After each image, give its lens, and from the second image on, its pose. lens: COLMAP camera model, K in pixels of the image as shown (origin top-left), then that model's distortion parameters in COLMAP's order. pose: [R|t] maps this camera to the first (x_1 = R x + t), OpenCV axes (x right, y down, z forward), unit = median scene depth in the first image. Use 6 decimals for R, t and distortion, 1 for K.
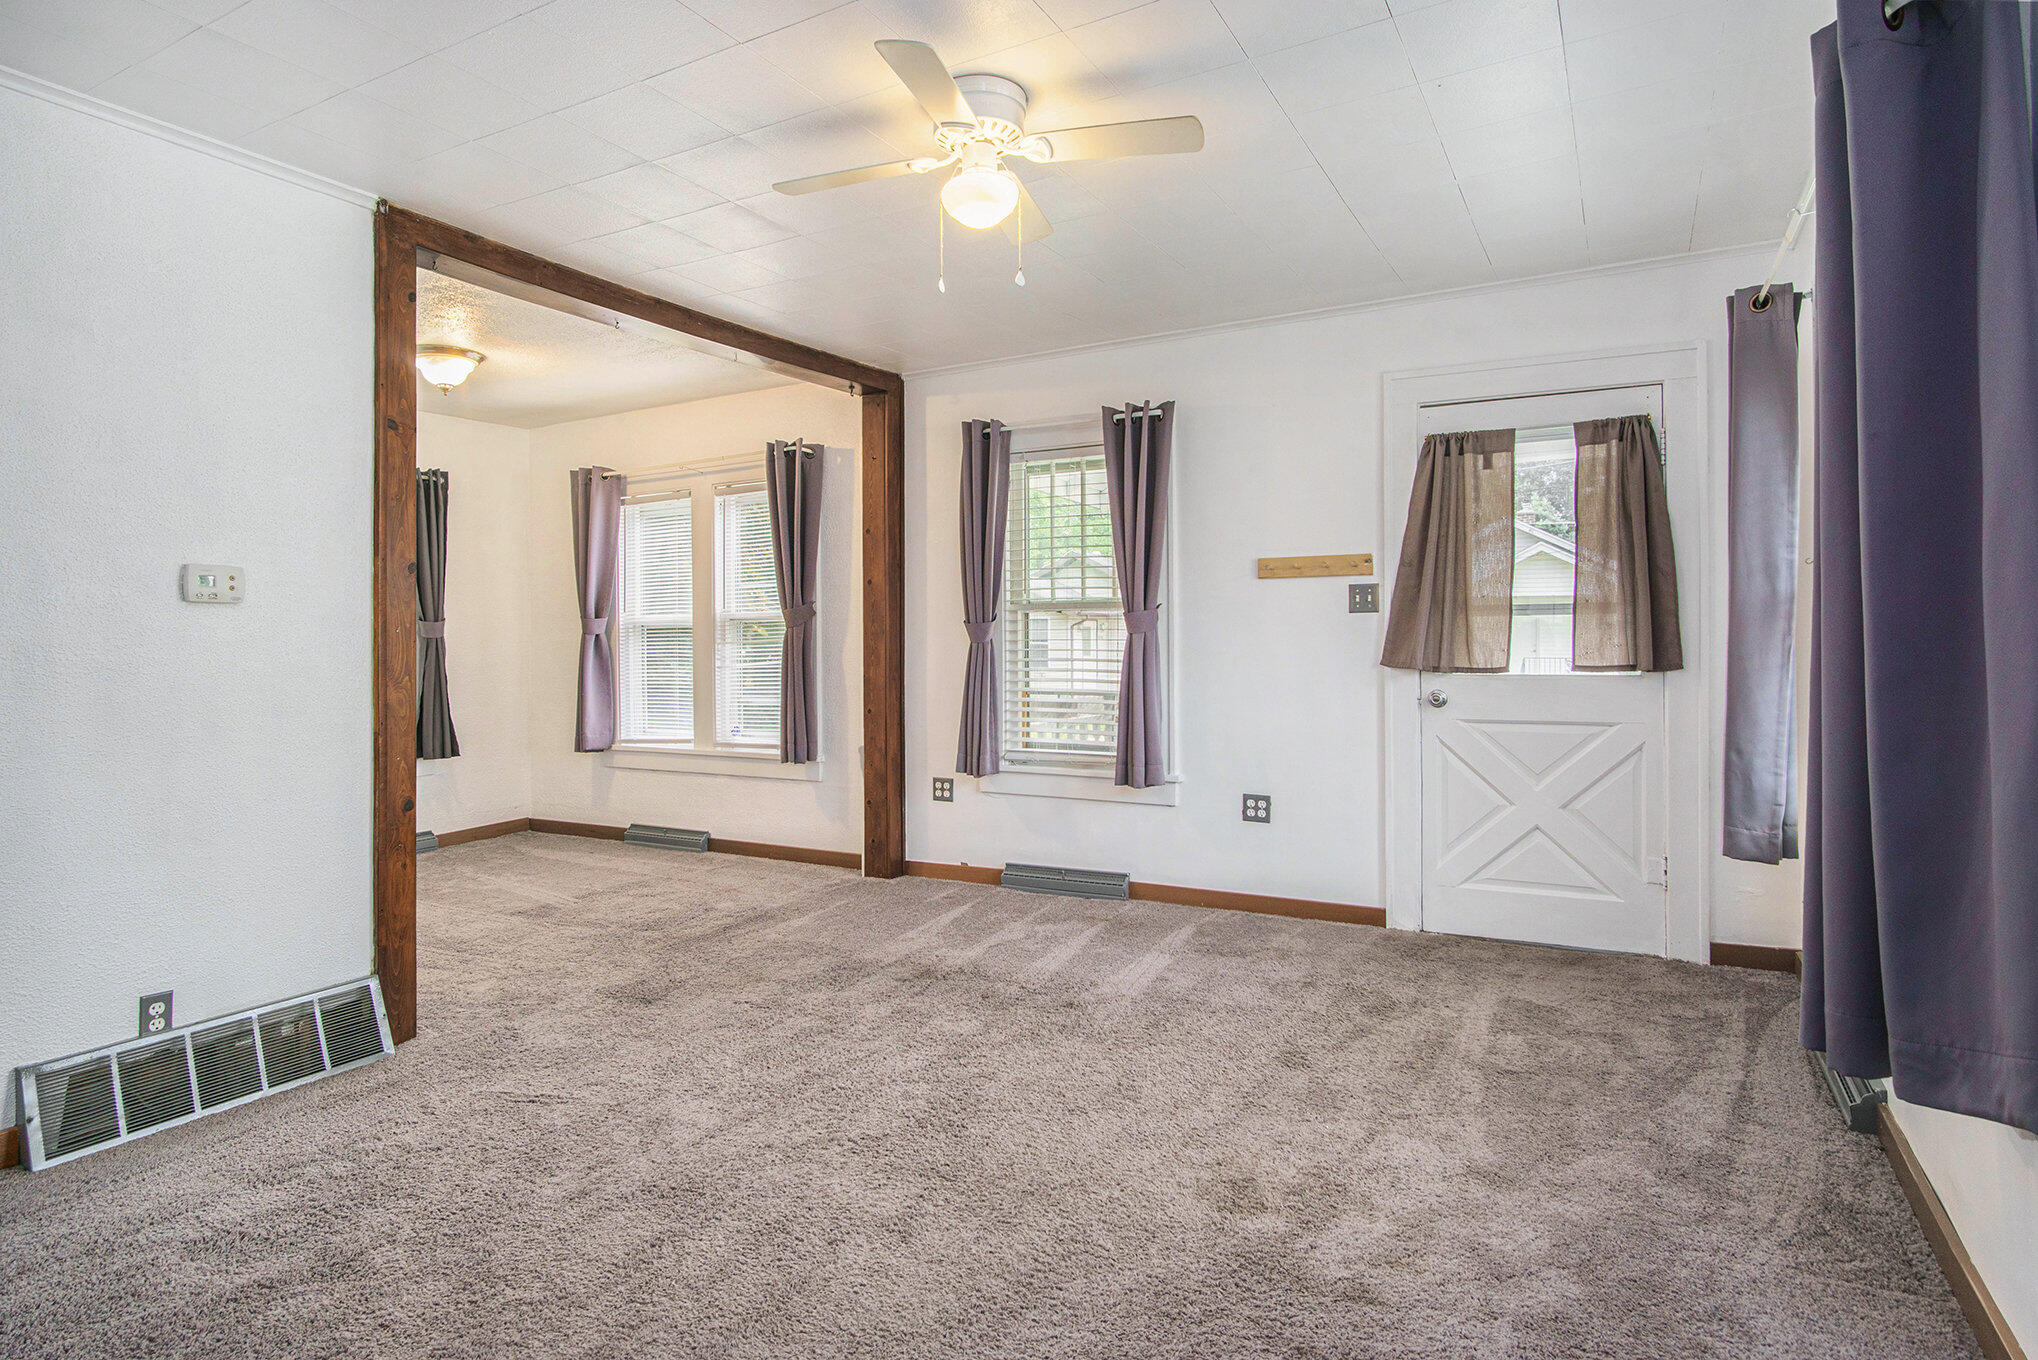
lens RADIAL K [[1092.6, 0, 1000.7], [0, 1092.6, 648.3], [0, 0, 1]] dist [-0.020051, -0.000408]
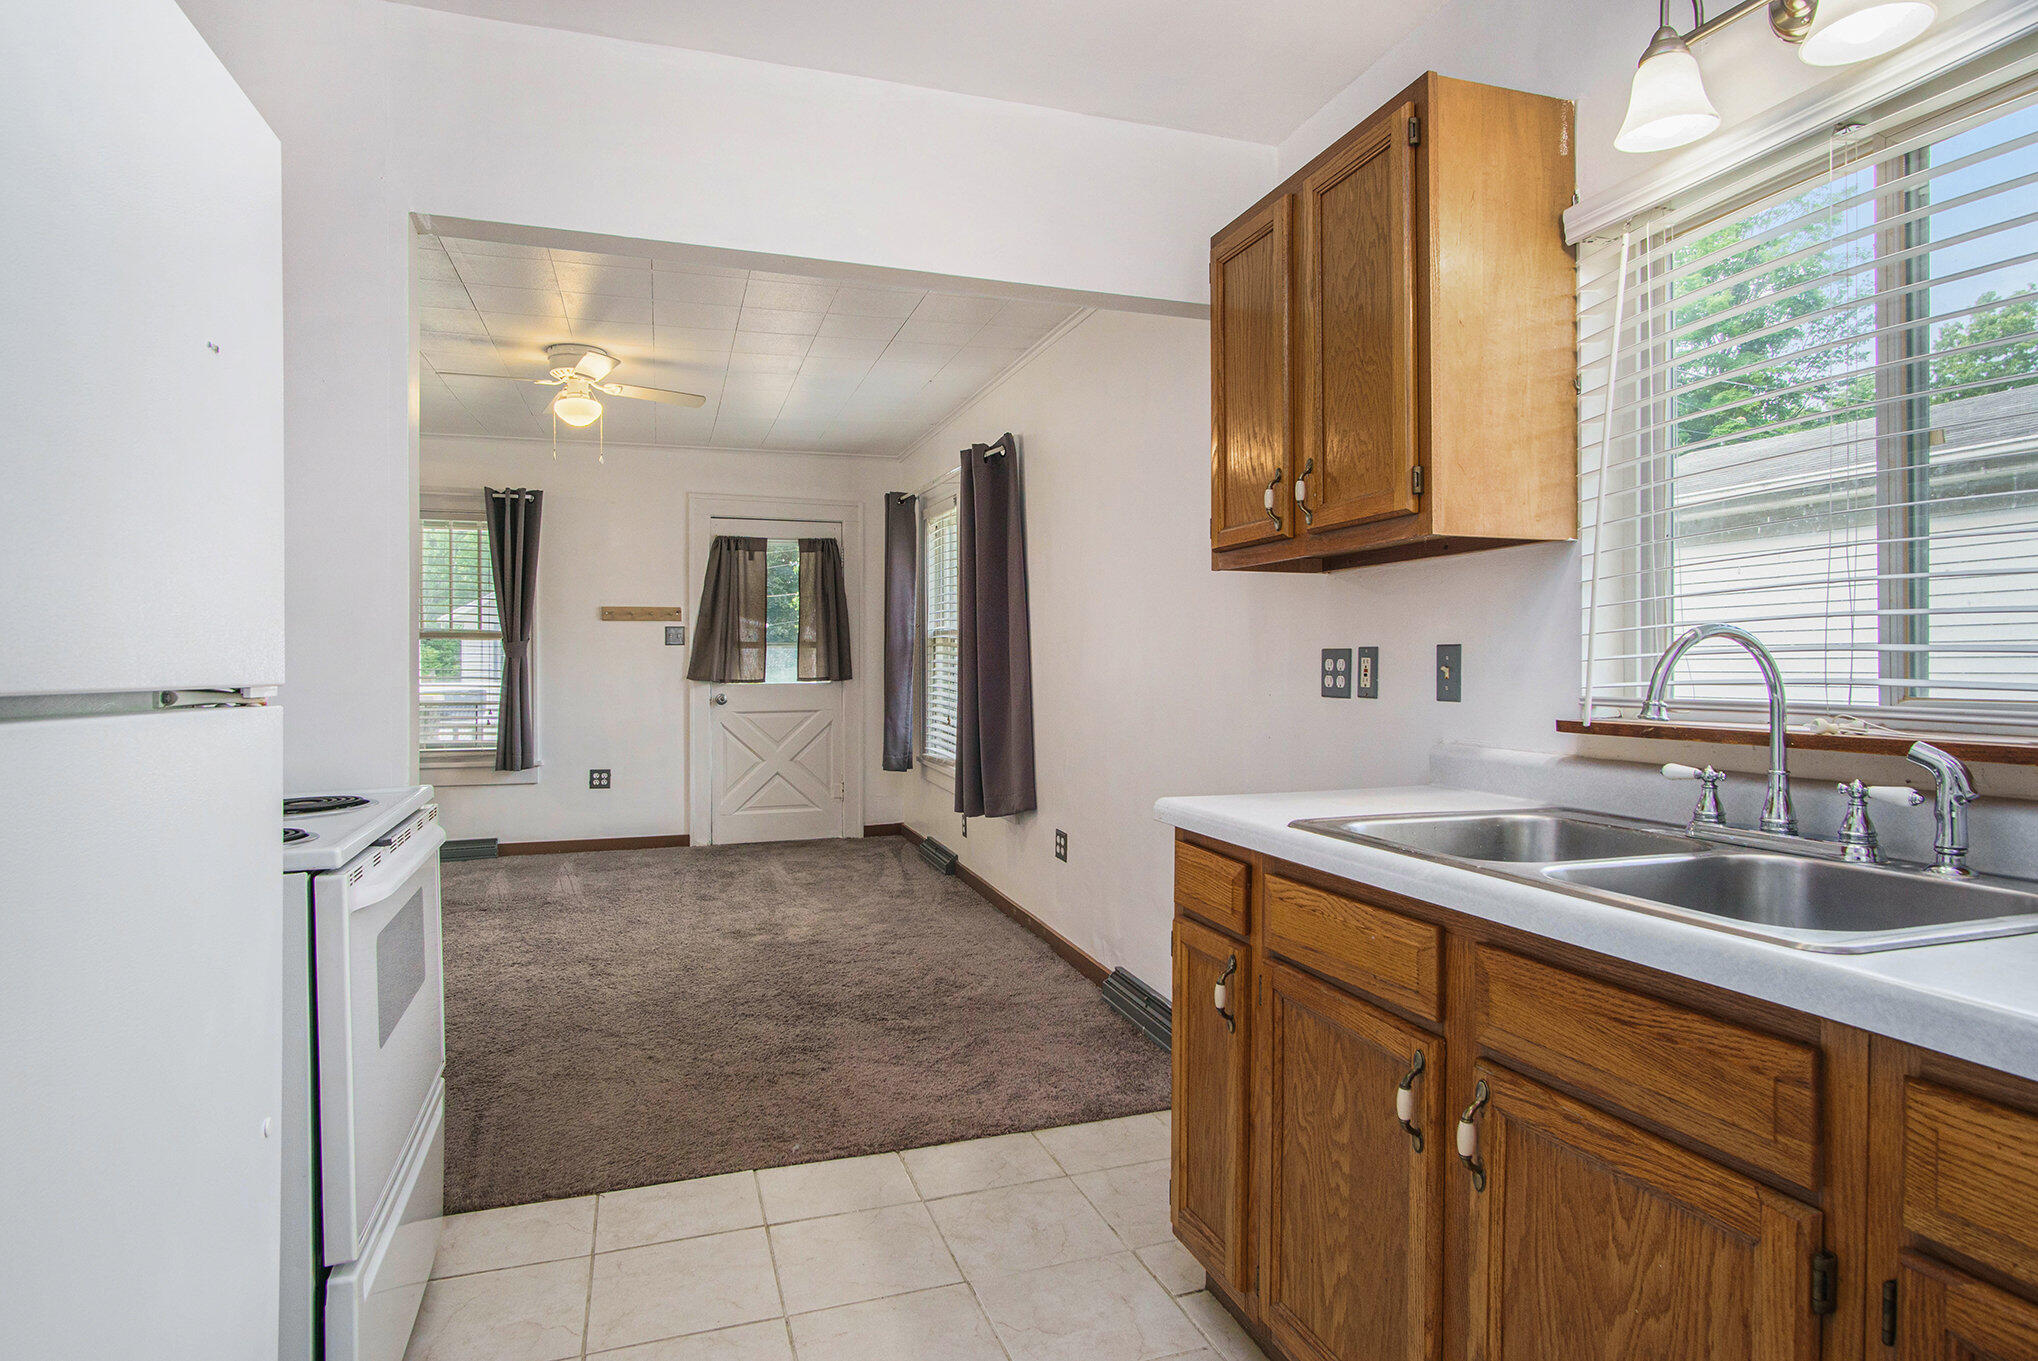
lens RADIAL K [[1092.6, 0, 1020.2], [0, 1092.6, 673.9], [0, 0, 1]] dist [-0.020051, -0.000408]
pose [[0.668457, -0.006597, 0.743722, -0.489380], [0.000982, 0.999968, 0.007988, -0.003704], [-0.743750, -0.004609, 0.668442, -0.397803]]
